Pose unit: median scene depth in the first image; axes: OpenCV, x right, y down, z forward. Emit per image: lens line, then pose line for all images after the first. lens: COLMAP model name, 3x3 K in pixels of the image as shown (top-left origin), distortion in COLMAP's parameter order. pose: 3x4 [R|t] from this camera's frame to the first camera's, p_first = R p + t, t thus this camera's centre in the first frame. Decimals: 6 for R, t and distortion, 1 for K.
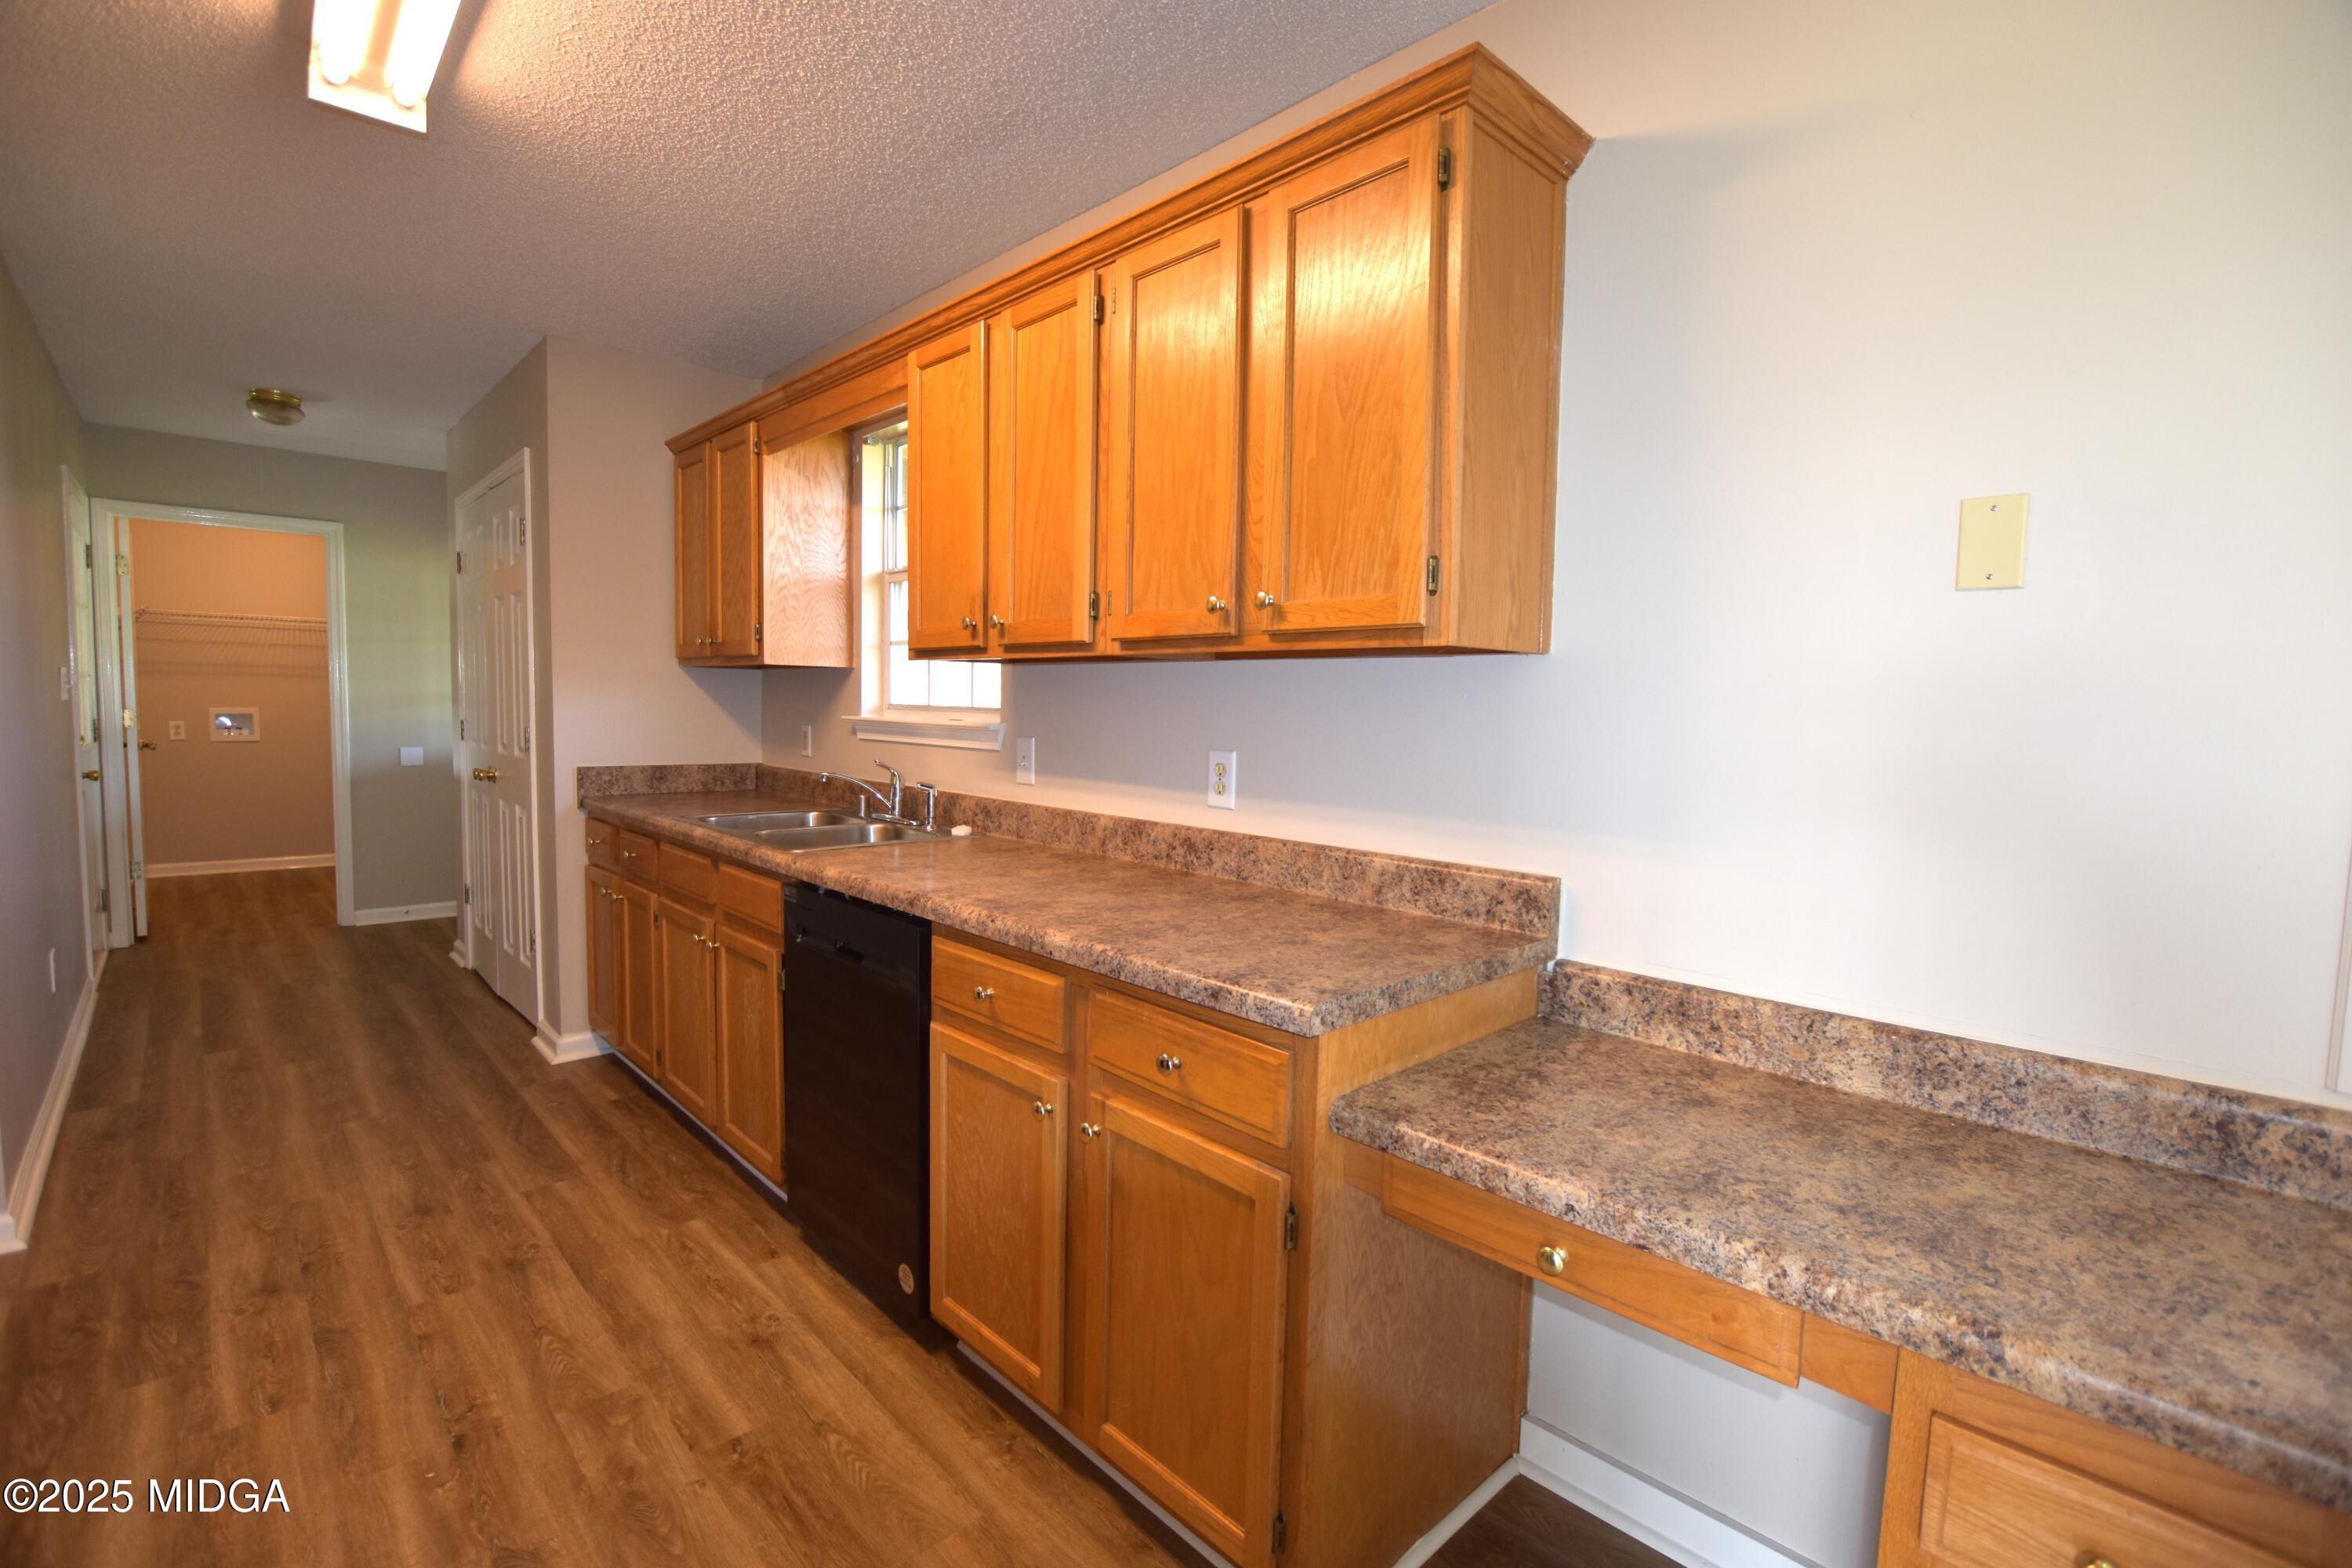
lens RADIAL K [[1048.0, 0, 1178.2], [0, 1048.0, 780.3], [0, 0, 1]] dist [-0.025059, 0.000200]
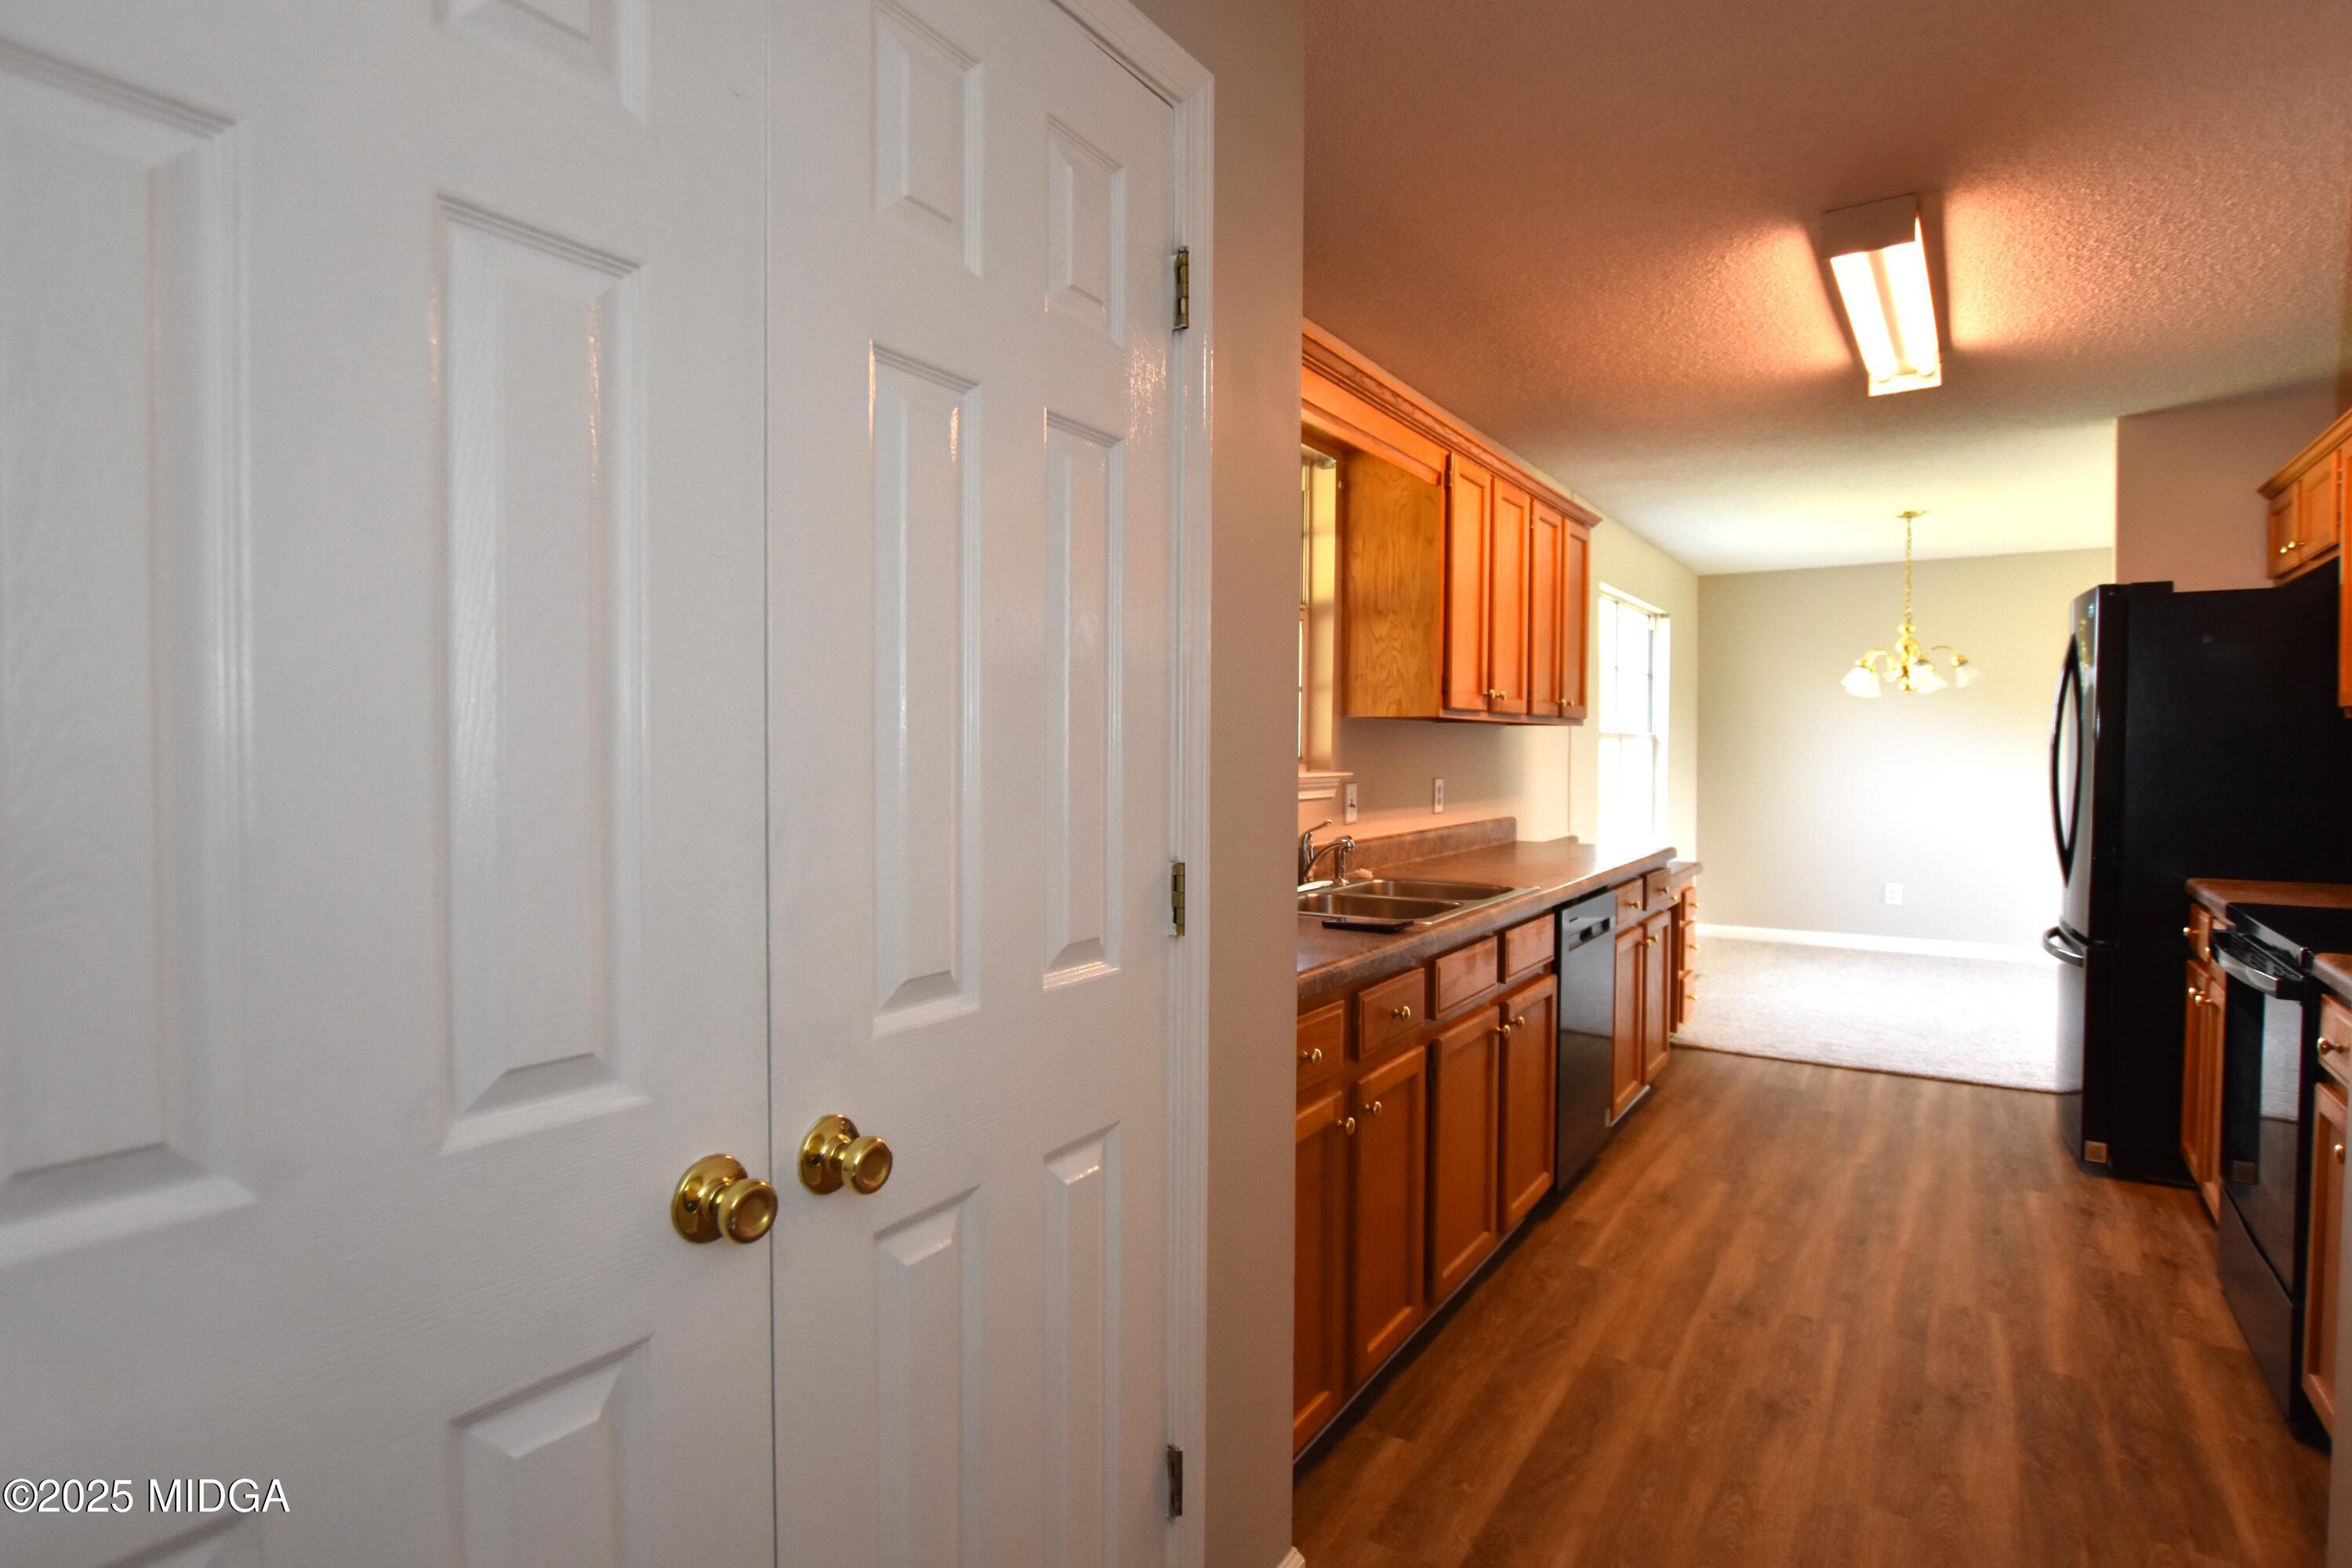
lens RADIAL K [[1213.3, 0, 1171.7], [0, 1213.3, 777.6], [0, 0, 1]] dist [-0.018883, -0.000283]
pose [[-0.225844, -0.048519, 0.972954, -2.338740], [0.061123, 0.996085, 0.063861, -0.239059], [-0.972244, 0.073893, -0.221994, 2.515955]]
